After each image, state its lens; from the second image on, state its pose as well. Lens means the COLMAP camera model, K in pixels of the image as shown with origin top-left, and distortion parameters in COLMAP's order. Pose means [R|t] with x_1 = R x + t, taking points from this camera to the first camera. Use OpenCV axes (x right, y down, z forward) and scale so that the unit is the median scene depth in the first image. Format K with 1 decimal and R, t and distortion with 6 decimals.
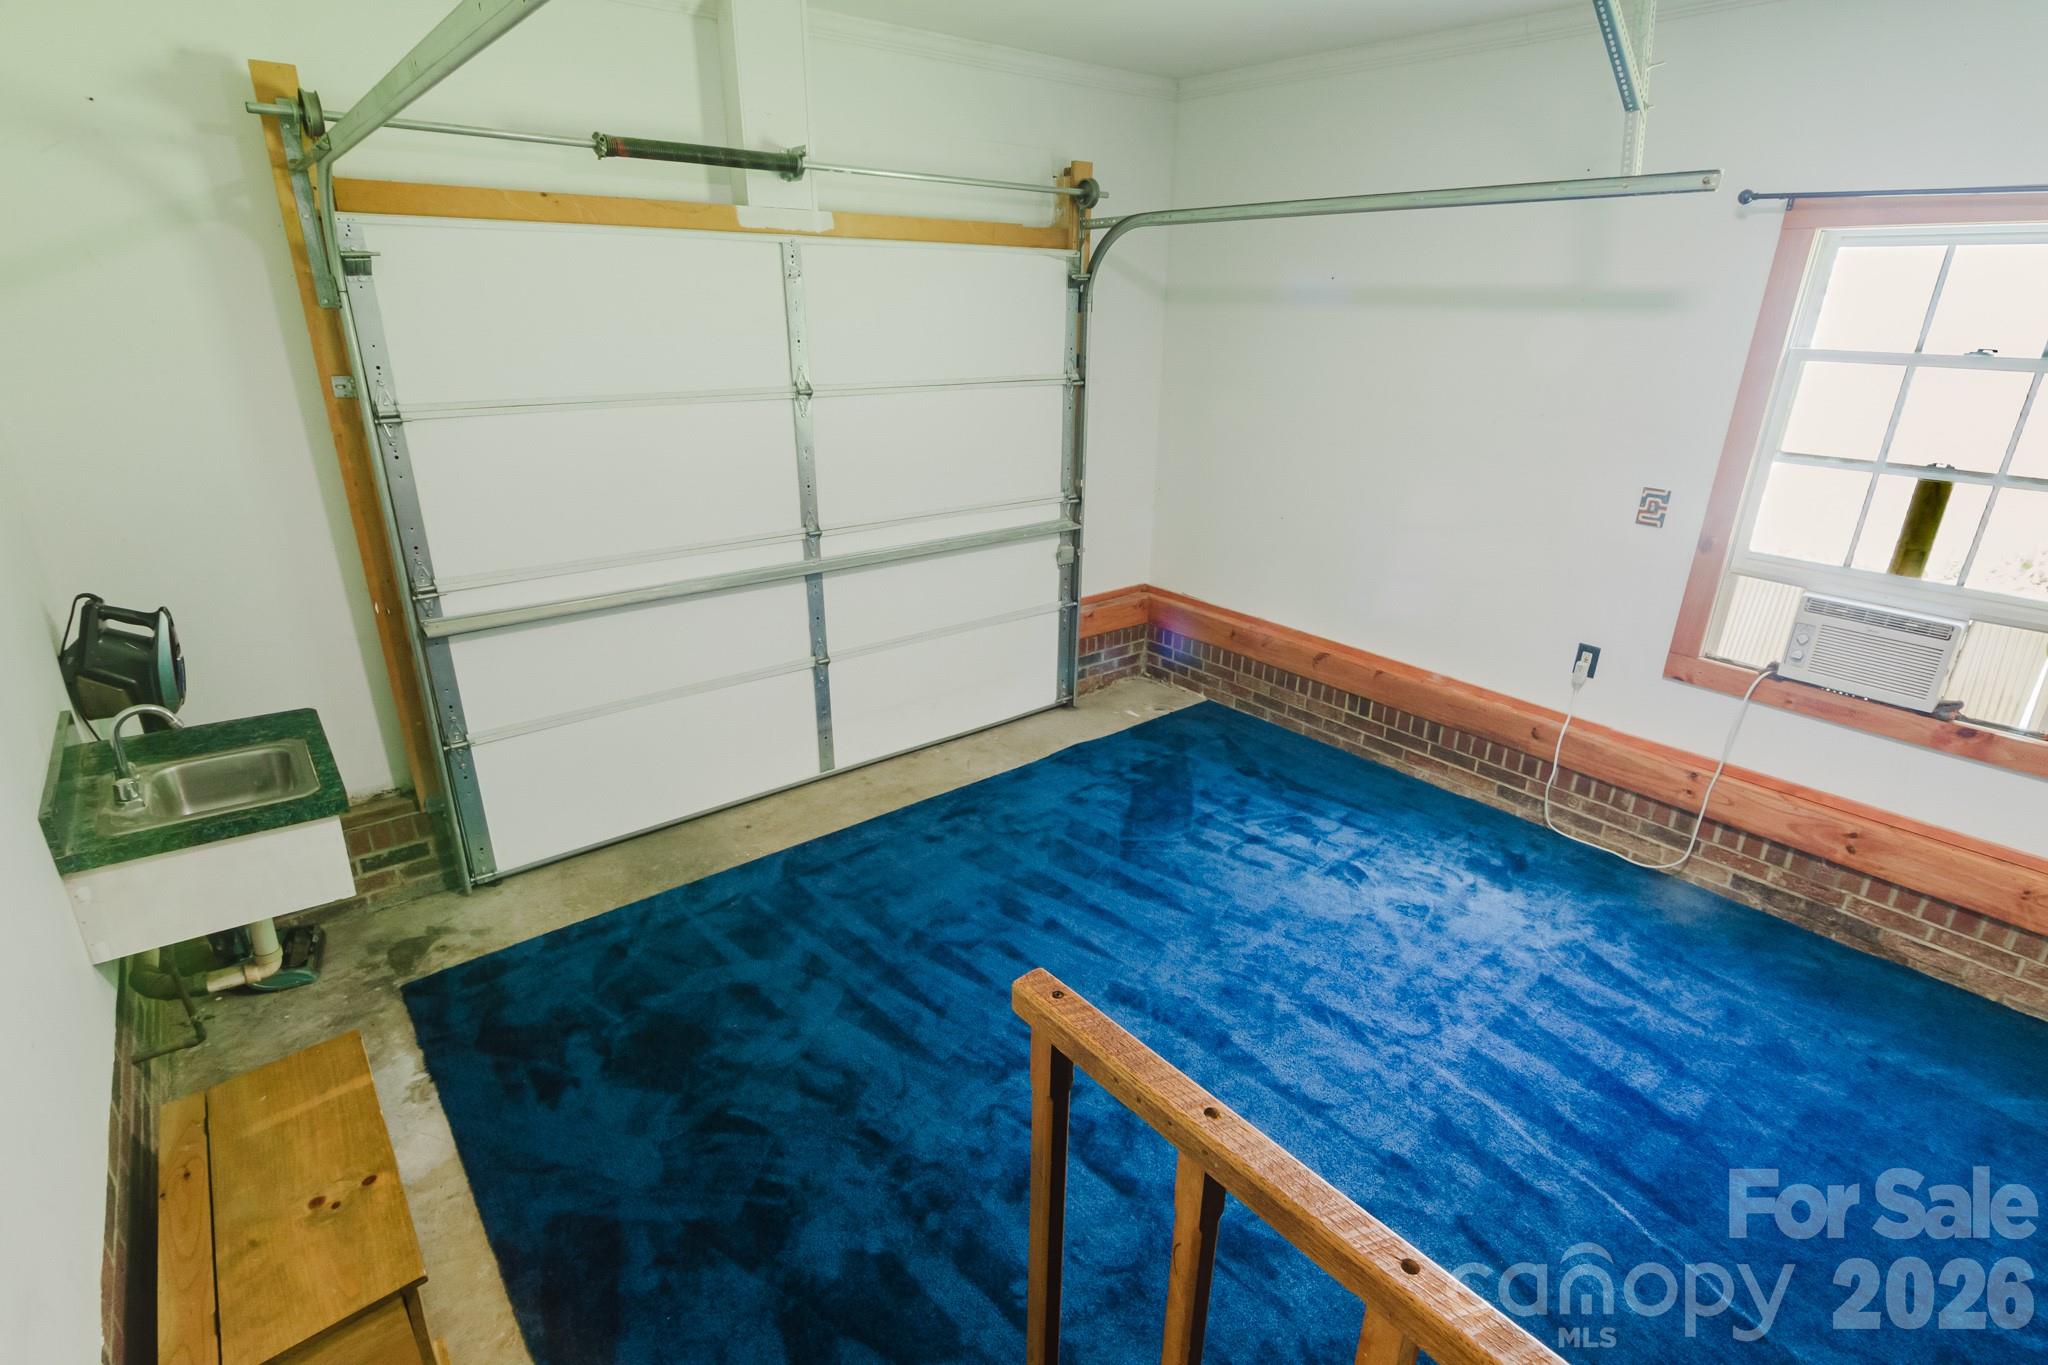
lens RADIAL K [[985.6, 0, 1024.7], [0, 985.6, 686.0], [0, 0, 1]] dist [-0.005612, -0.002897]
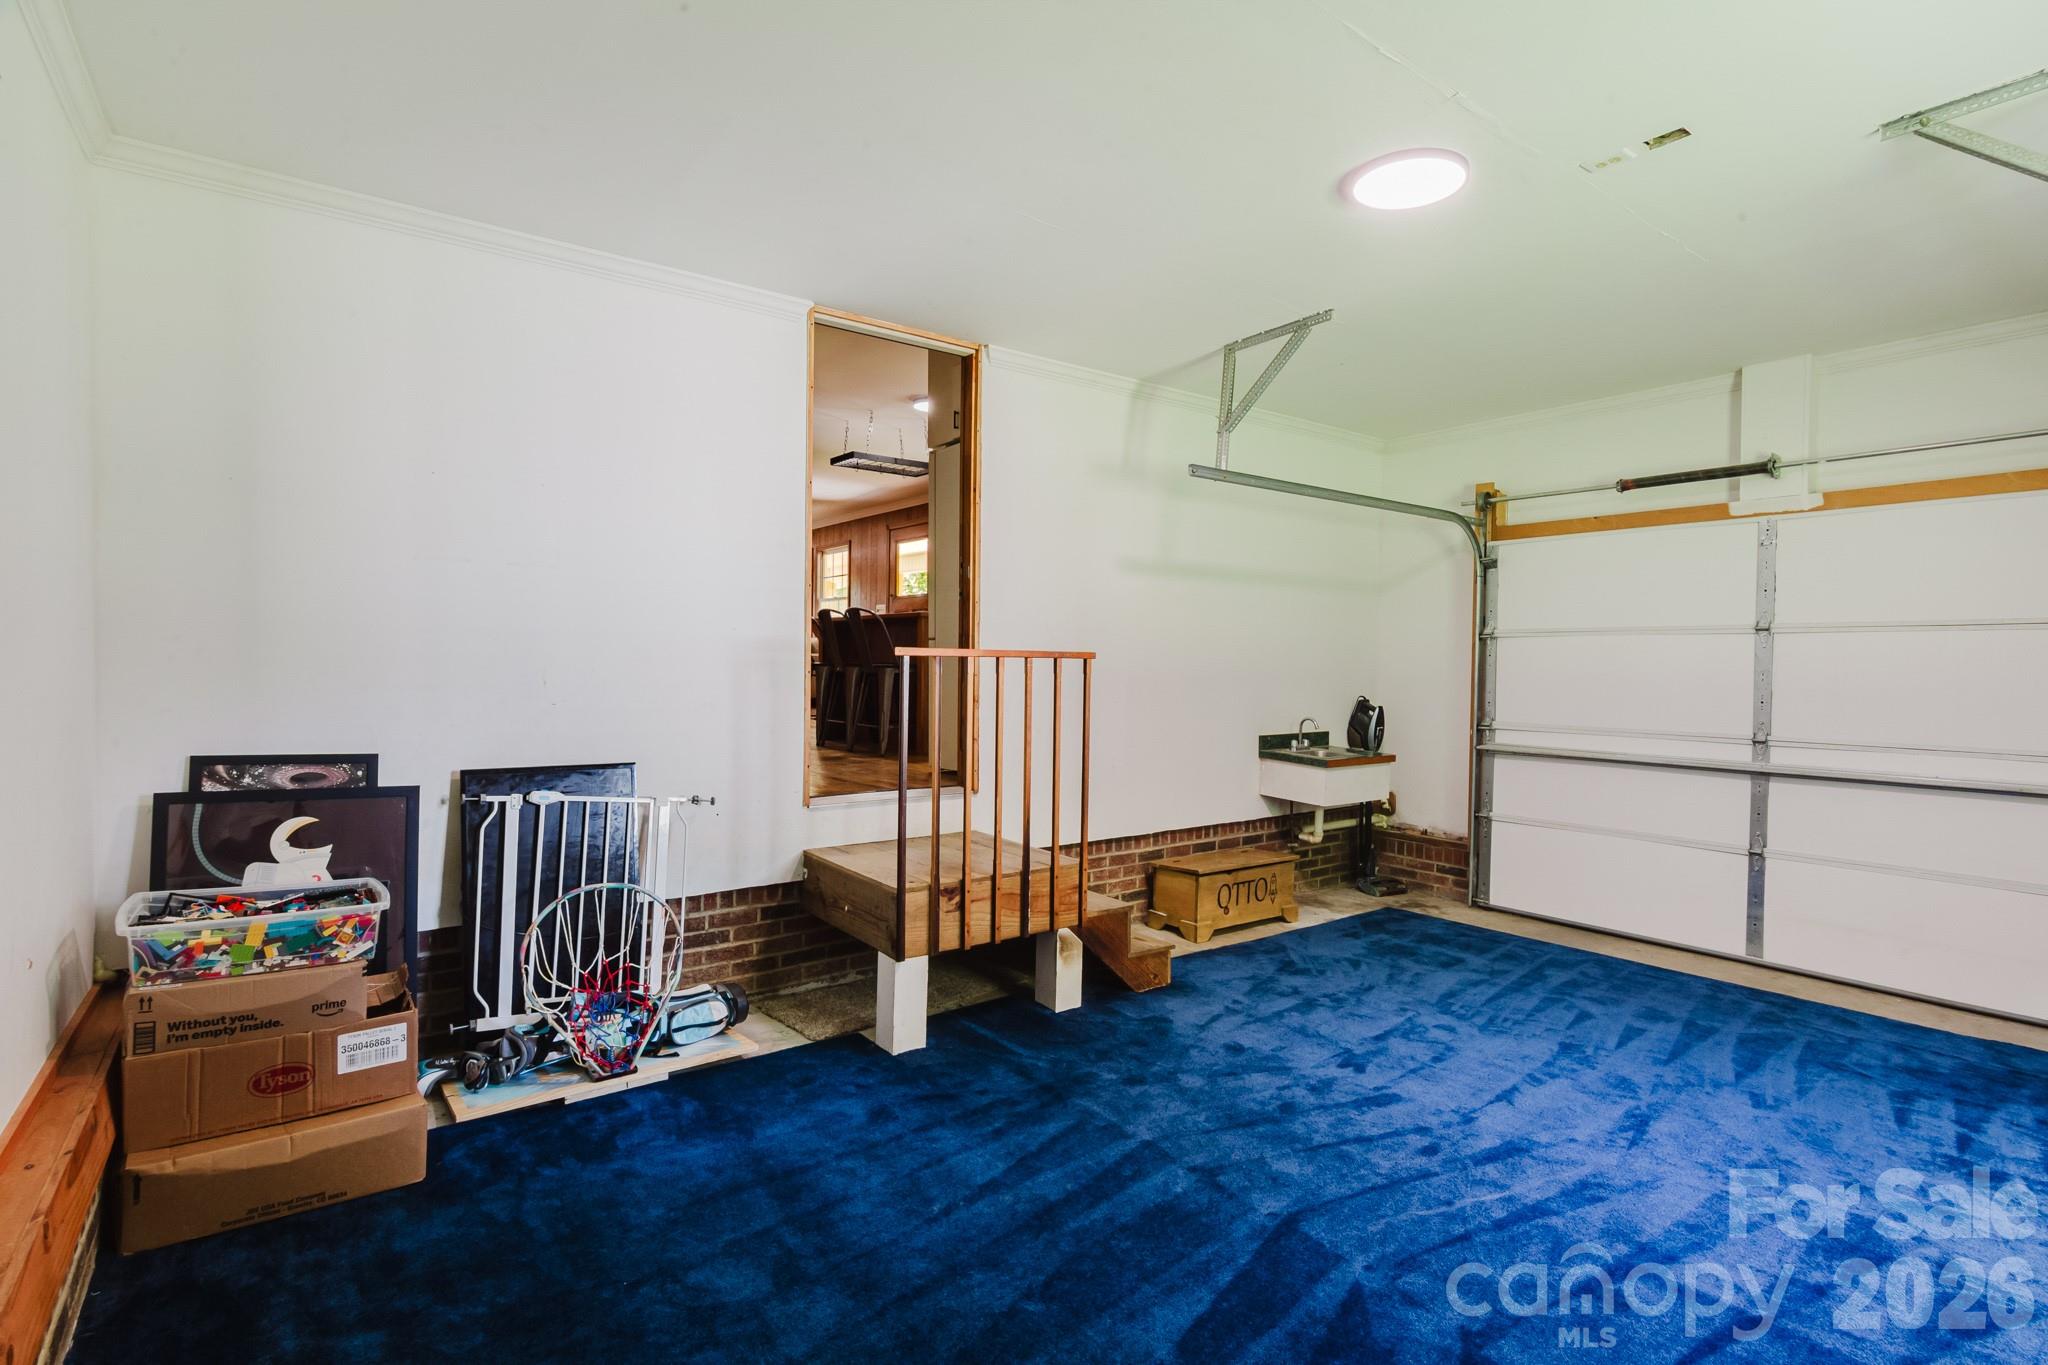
lens RADIAL K [[985.6, 0, 1029.9], [0, 985.6, 666.5], [0, 0, 1]] dist [-0.005612, -0.002897]
pose [[-0.038860, -0.008348, -0.999210, 1.157079], [-0.375178, 0.926927, 0.006847, 0.100493], [0.926138, 0.375148, -0.039153, 0.206543]]
